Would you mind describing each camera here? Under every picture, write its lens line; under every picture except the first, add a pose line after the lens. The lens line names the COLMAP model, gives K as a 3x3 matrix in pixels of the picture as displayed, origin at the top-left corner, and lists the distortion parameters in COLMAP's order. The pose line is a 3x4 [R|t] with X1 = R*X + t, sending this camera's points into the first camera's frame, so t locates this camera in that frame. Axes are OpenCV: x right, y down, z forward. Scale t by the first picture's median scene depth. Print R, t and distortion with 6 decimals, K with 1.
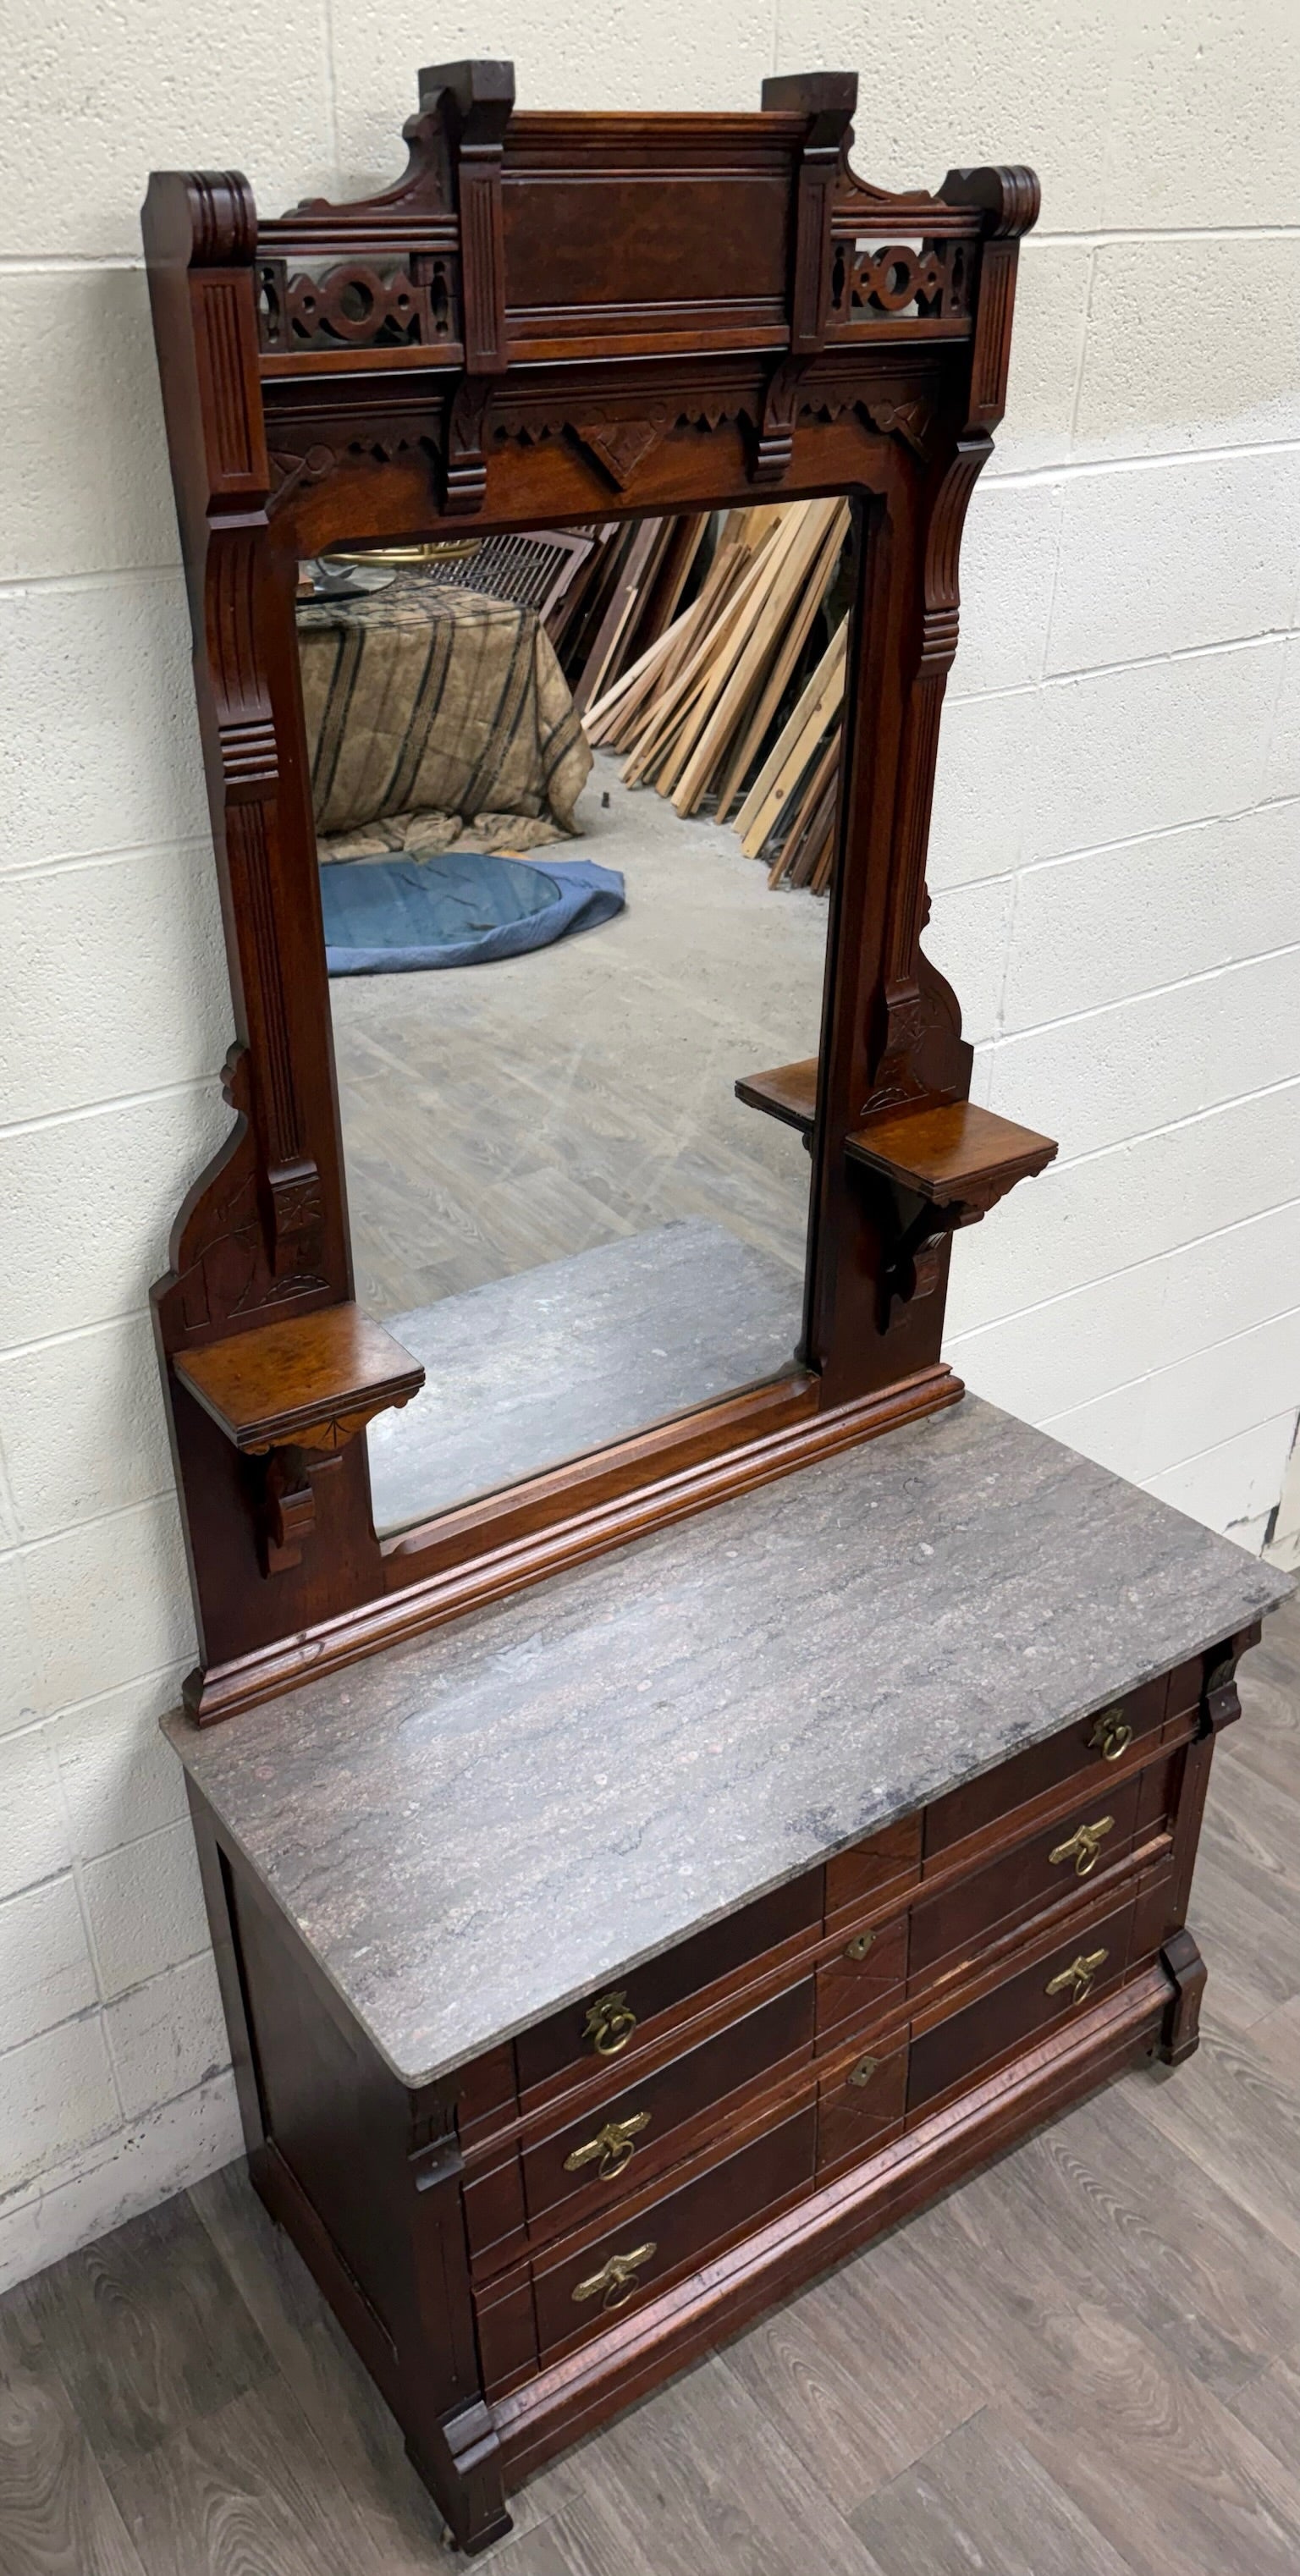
lens RADIAL K [[1848.1, 0, 577.0], [0, 1848.1, 1294.8], [0, 0, 1]] dist [-0.000105, 0.000738]
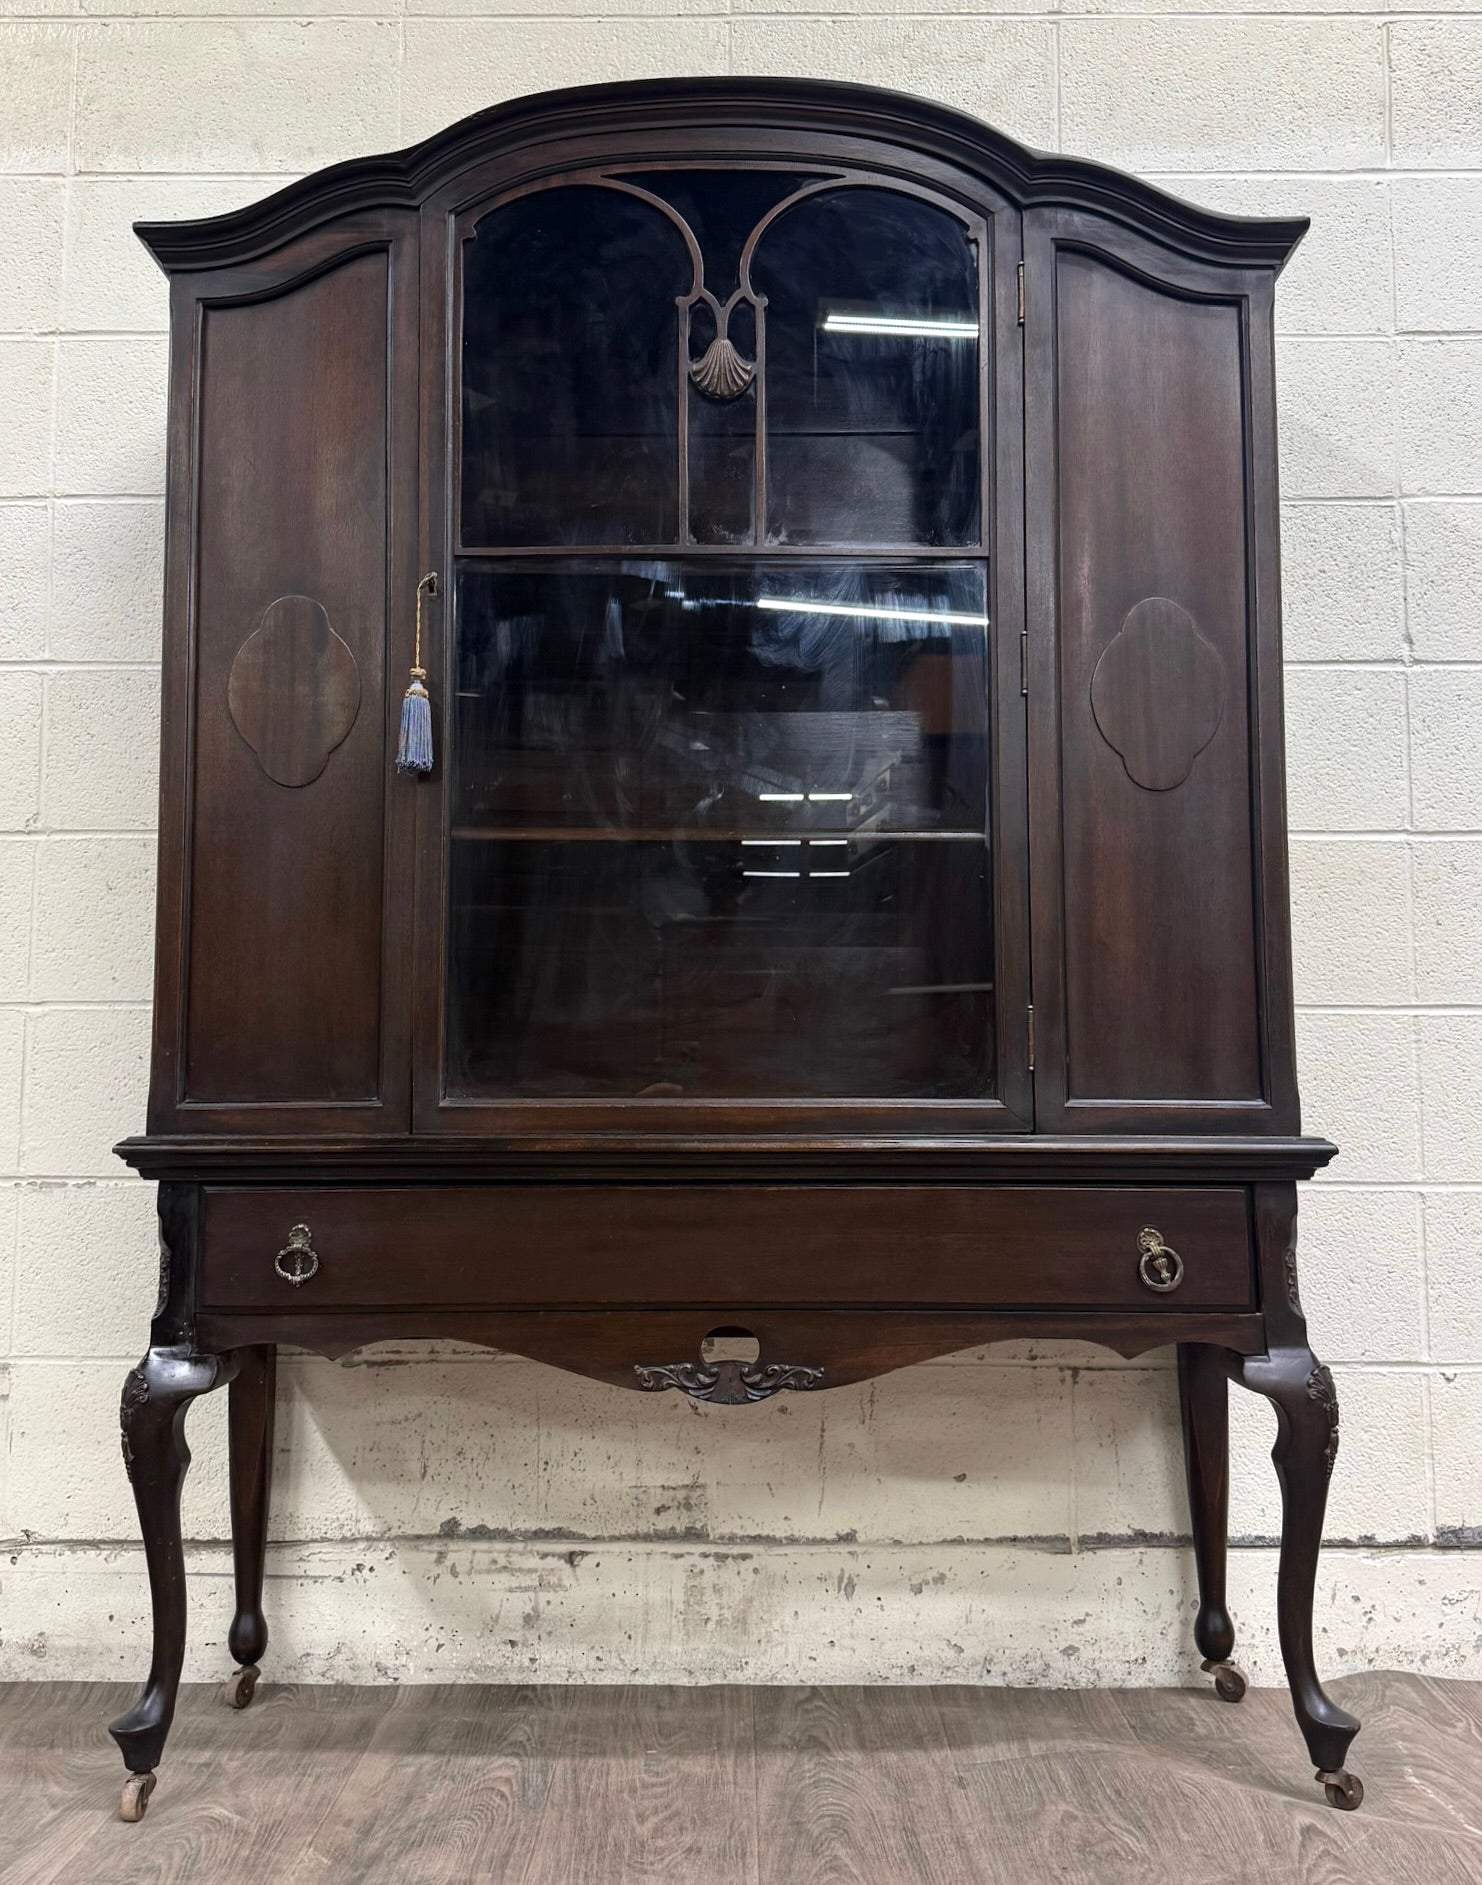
lens RADIAL K [[1779.1, 0, 726.4], [0, 1779.1, 893.1], [0, 0, 1]] dist [0.004507, 0.000000]
pose [[0.825013, -0.046371, -0.563209, 0.510570], [-0.291908, 0.818402, -0.494983, 0.611470], [0.483884, 0.572772, 0.661656, 0.263403]]
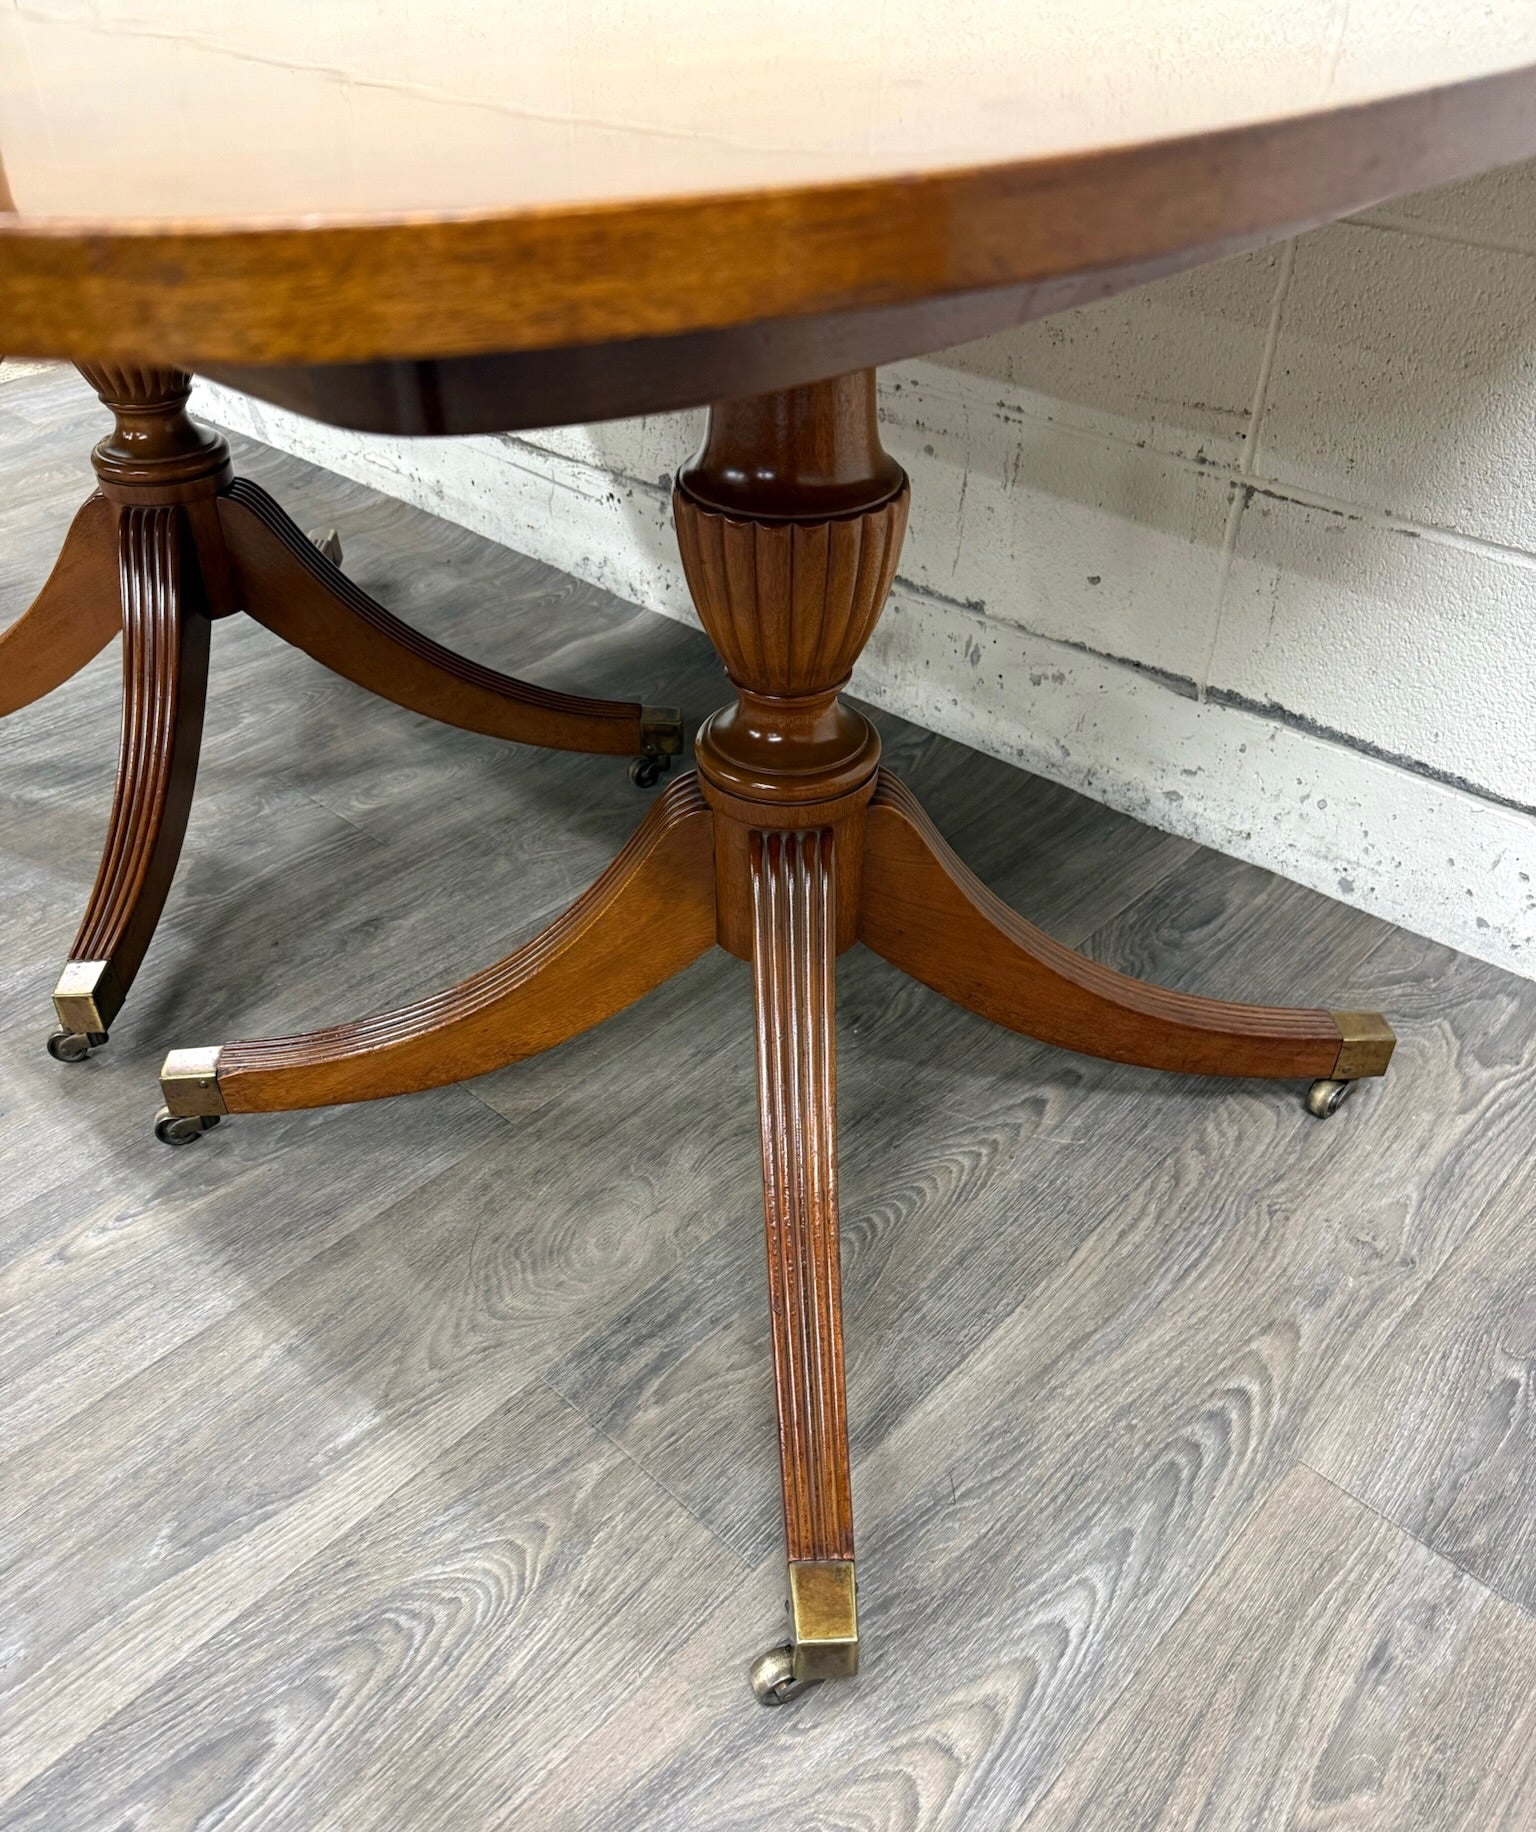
lens RADIAL K [[1484.7, 0, 747.1], [0, 1484.7, 1037.6], [0, 0, 1]] dist [0.065257, -0.094196]
pose [[0.212715, 0.655264, -0.724832, 0.655340], [-0.476030, 0.717318, 0.508773, 0.212723], [0.853316, 0.236818, 0.464510, 0.777913]]
